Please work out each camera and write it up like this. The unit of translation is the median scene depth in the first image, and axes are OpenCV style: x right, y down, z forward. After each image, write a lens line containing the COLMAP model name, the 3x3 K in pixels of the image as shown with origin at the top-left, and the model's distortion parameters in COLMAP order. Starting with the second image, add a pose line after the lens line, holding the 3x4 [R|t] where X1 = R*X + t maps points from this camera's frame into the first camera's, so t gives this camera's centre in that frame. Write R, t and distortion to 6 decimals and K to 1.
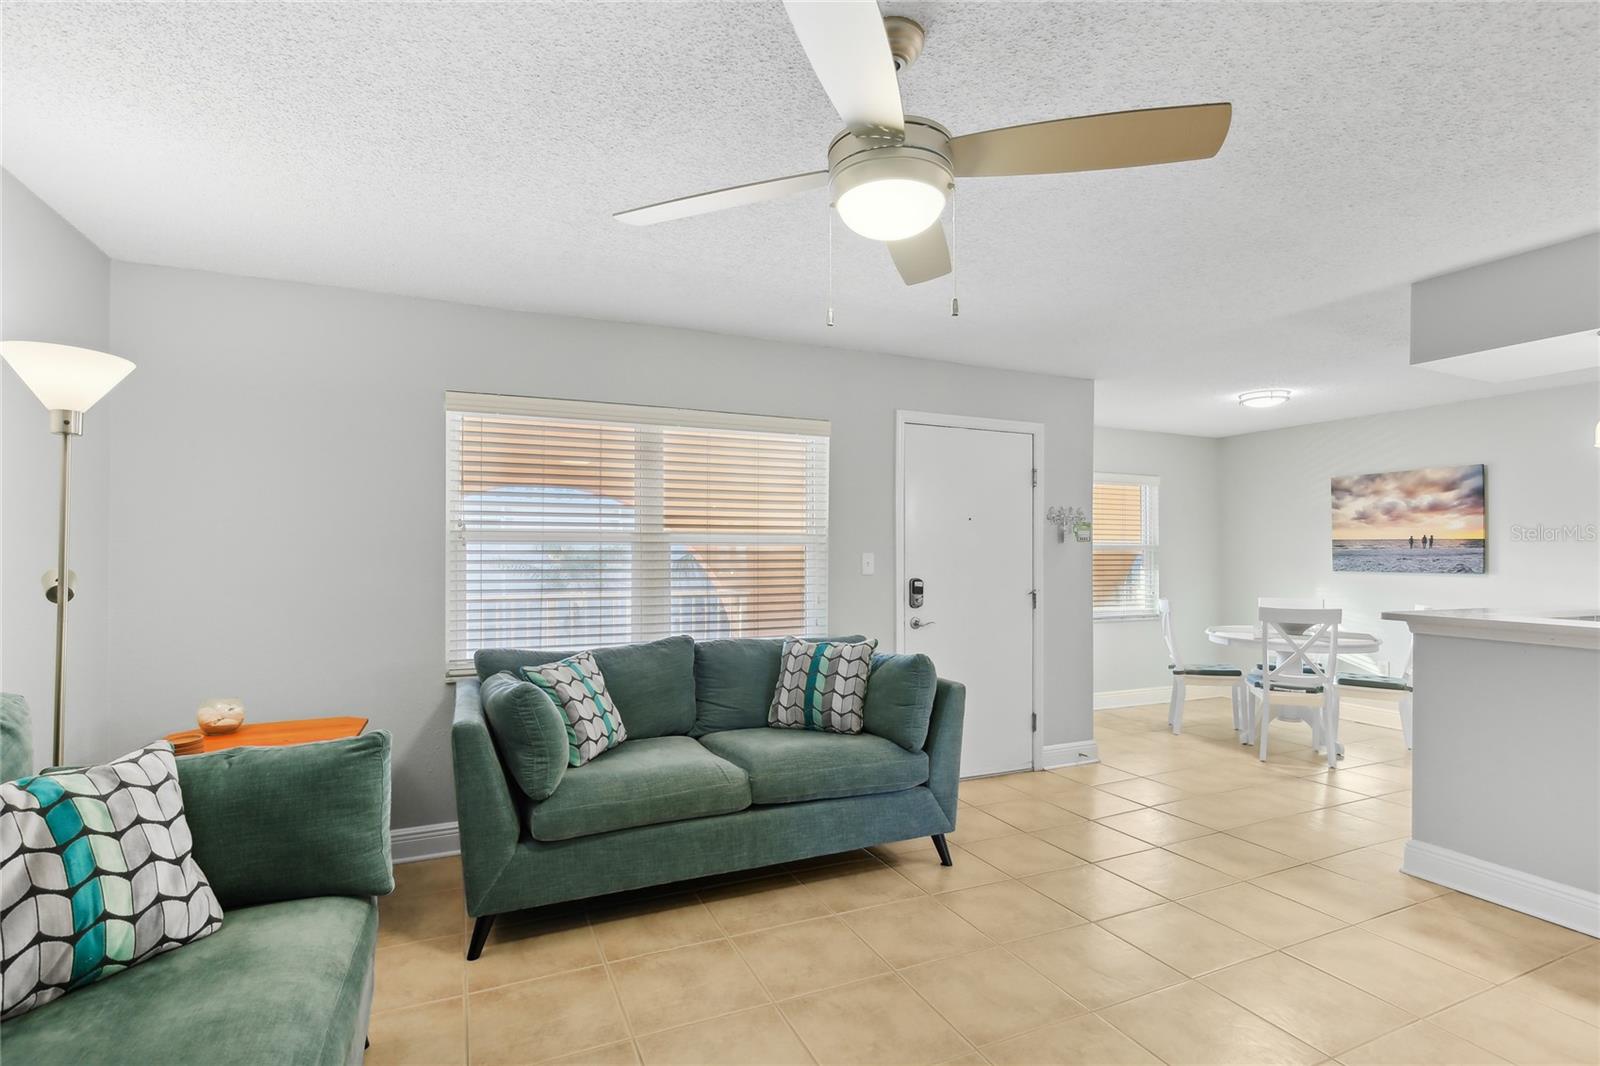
lens RADIAL K [[762.3, 0, 814.7], [0, 762.3, 549.3], [0, 0, 1]] dist [0.000986, 0.000023]
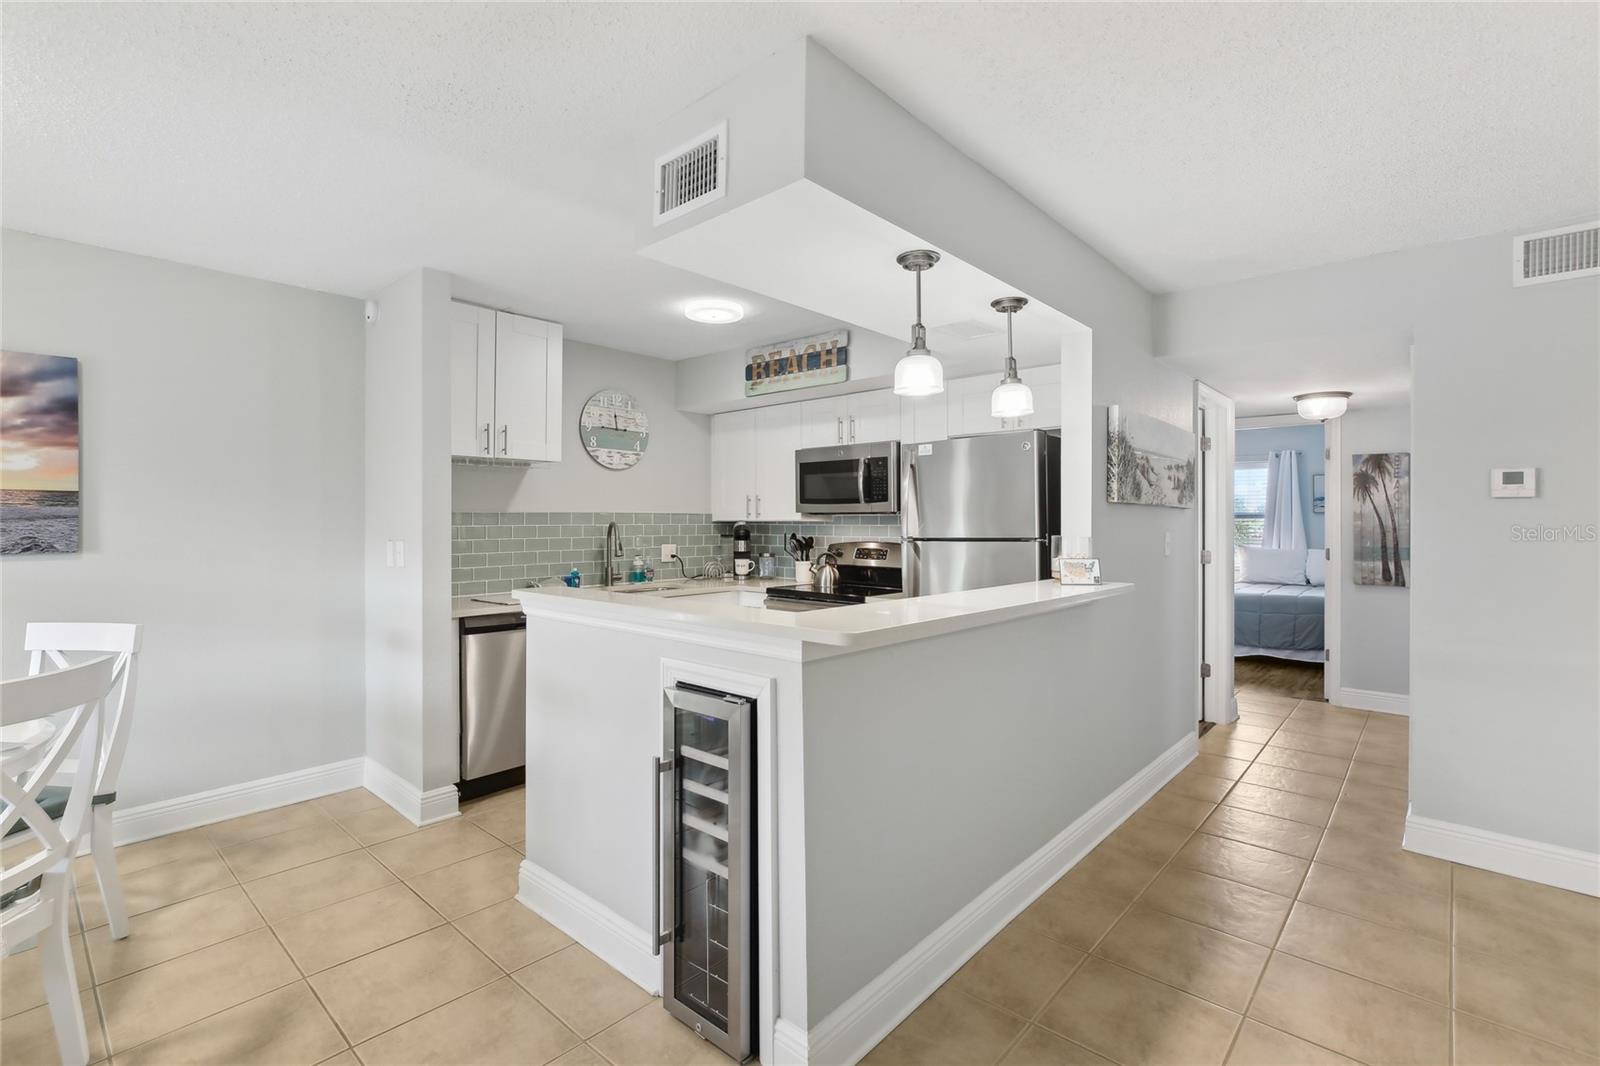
lens RADIAL K [[741.4, 0, 791.0], [0, 741.4, 515.1], [0, 0, 1]] dist [-0.002398, -0.000253]
pose [[-0.376357, -0.003935, 0.926467, 0.165593], [-0.005697, 0.999982, 0.001933, 0.000195], [-0.926457, -0.004550, -0.376372, 0.692787]]
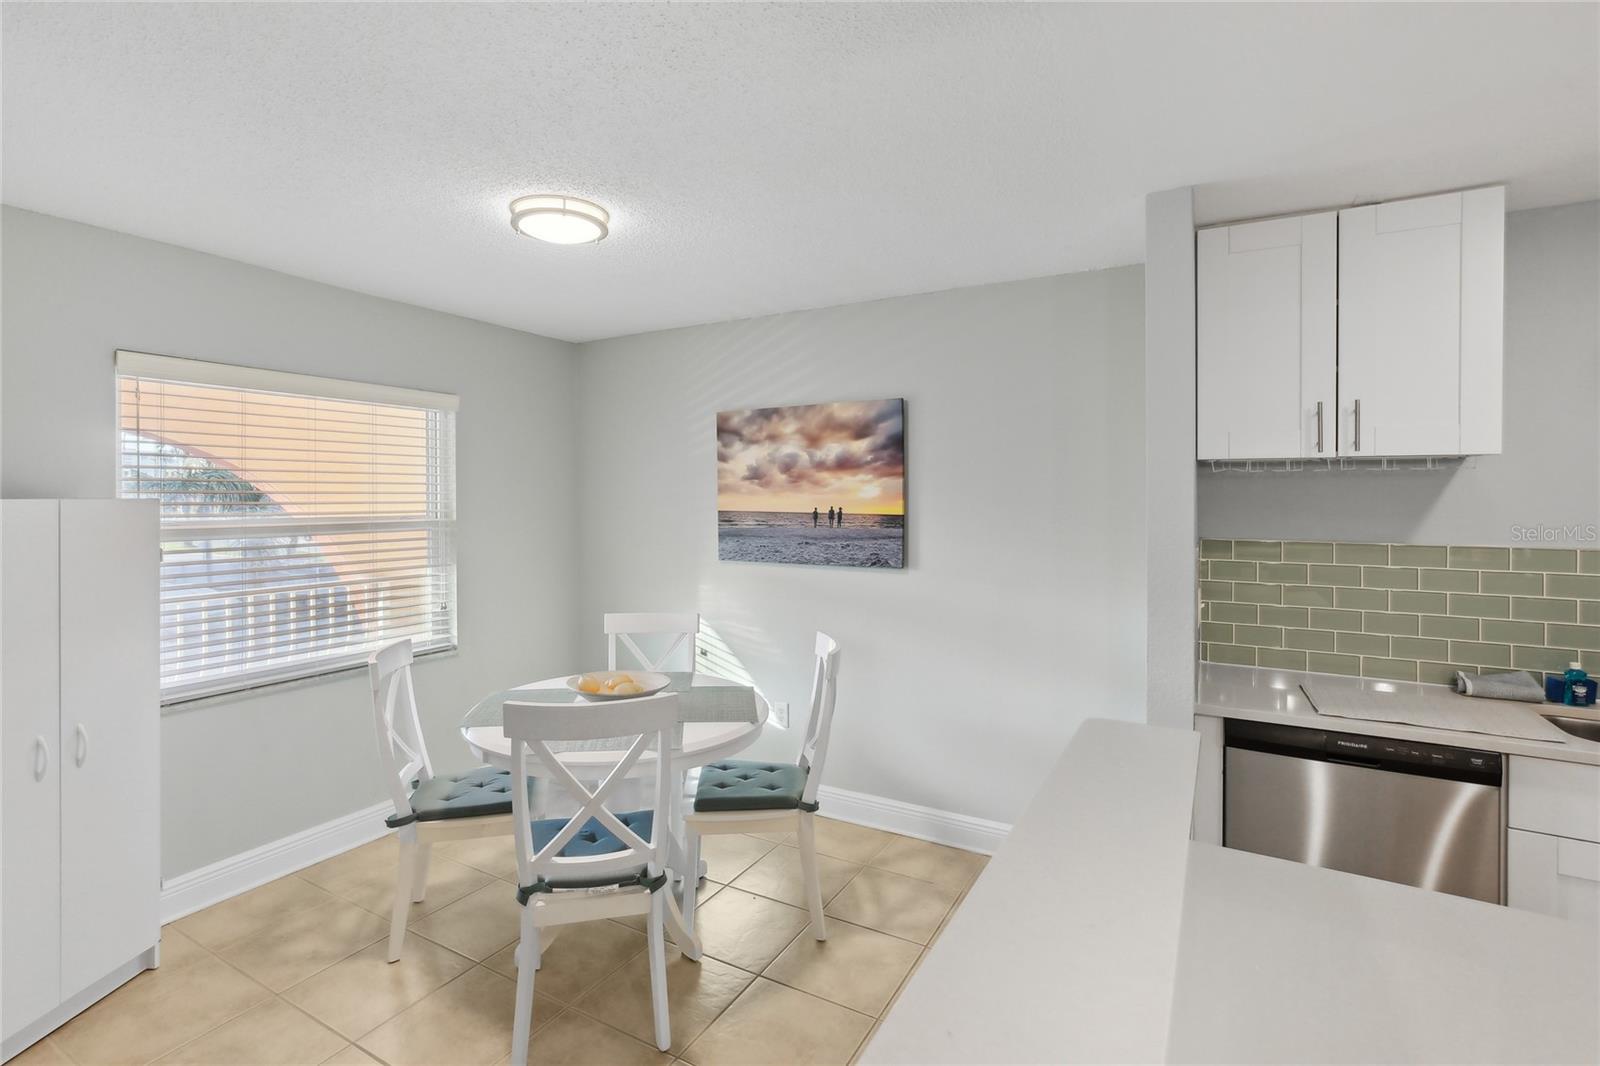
lens RADIAL K [[739.0, 0, 801.0], [0, 739.0, 501.2], [0, 0, 1]] dist [-0.001136, 0.000087]
pose [[0.814621, -0.006883, 0.579952, 0.431400], [-0.000504, 0.999921, 0.012576, -0.031706], [-0.579993, -0.010537, 0.814553, 0.524624]]
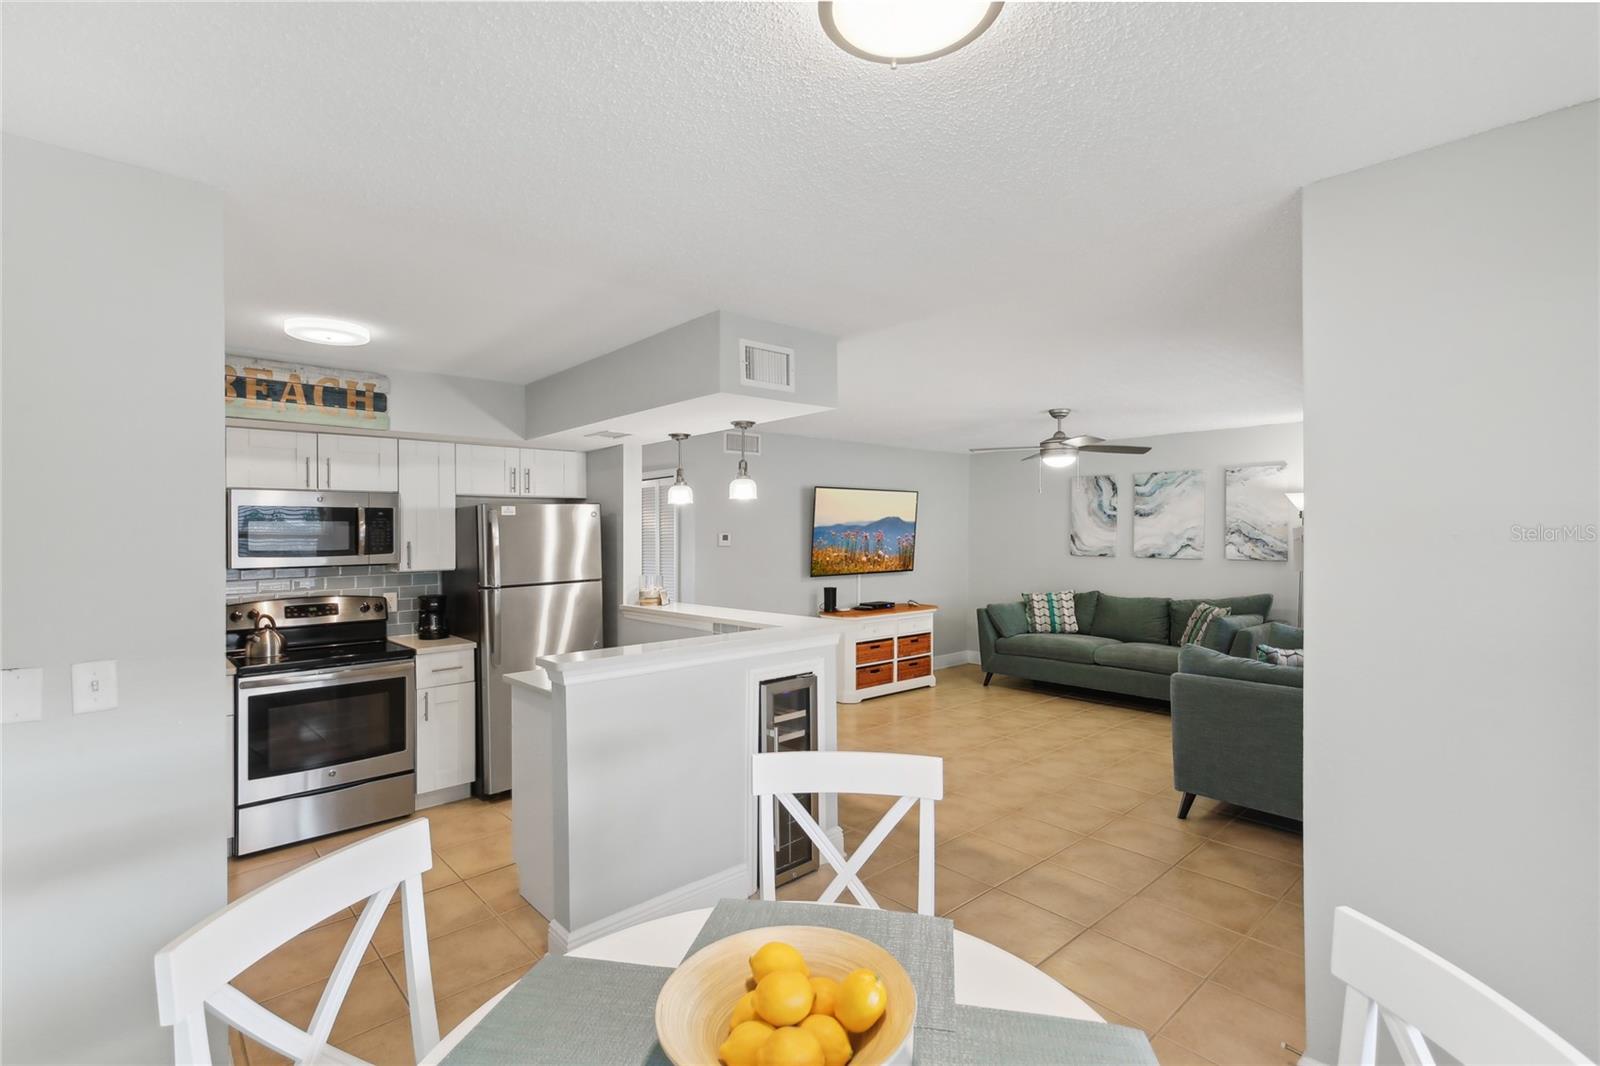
lens RADIAL K [[735.1, 0, 791.9], [0, 735.1, 543.4], [0, 0, 1]] dist [0.033846, -0.000002]
pose [[-0.959547, 0.006208, -0.281480, 0.659749], [0.002980, 0.999925, 0.011896, -0.030879], [0.281533, 0.010576, -0.959493, 1.160335]]
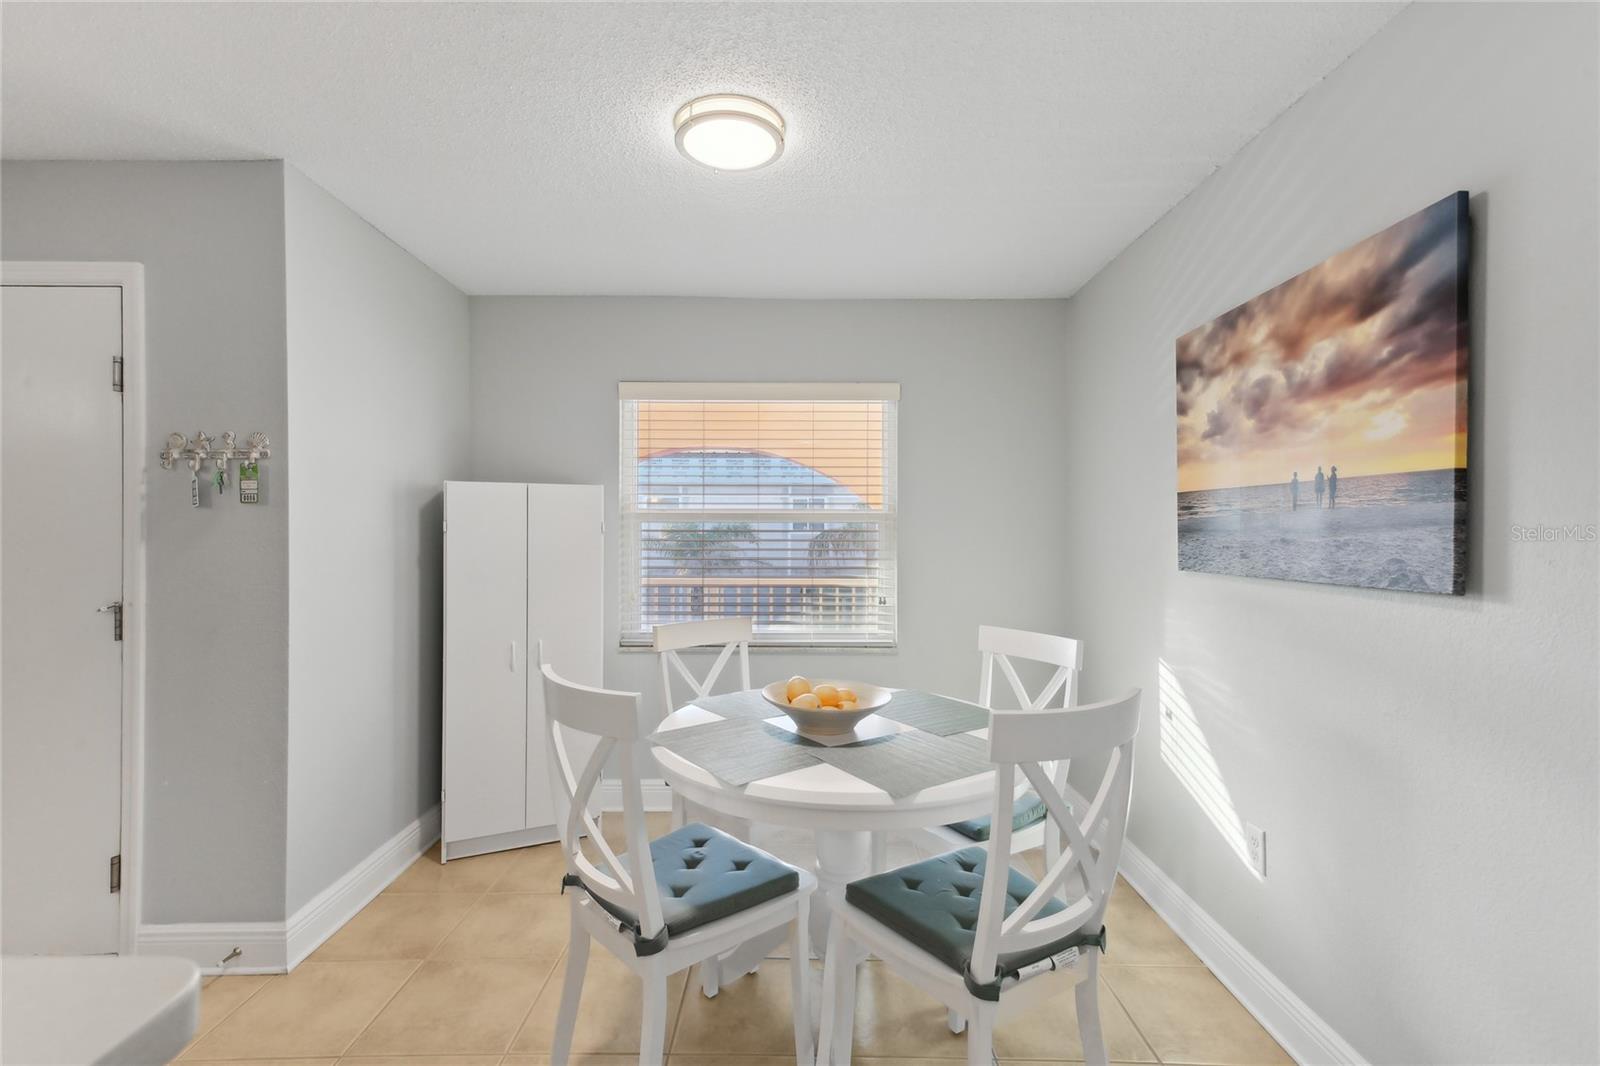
lens RADIAL K [[725.3, 0, 800.0], [0, 725.3, 533.0], [0, 0, 1]] dist [0.024136, 0.000124]
pose [[0.904200, -0.002541, -0.427101, 0.751646], [0.005312, 0.999972, 0.005298, 0.006607], [0.427076, -0.007059, 0.904188, 0.640444]]
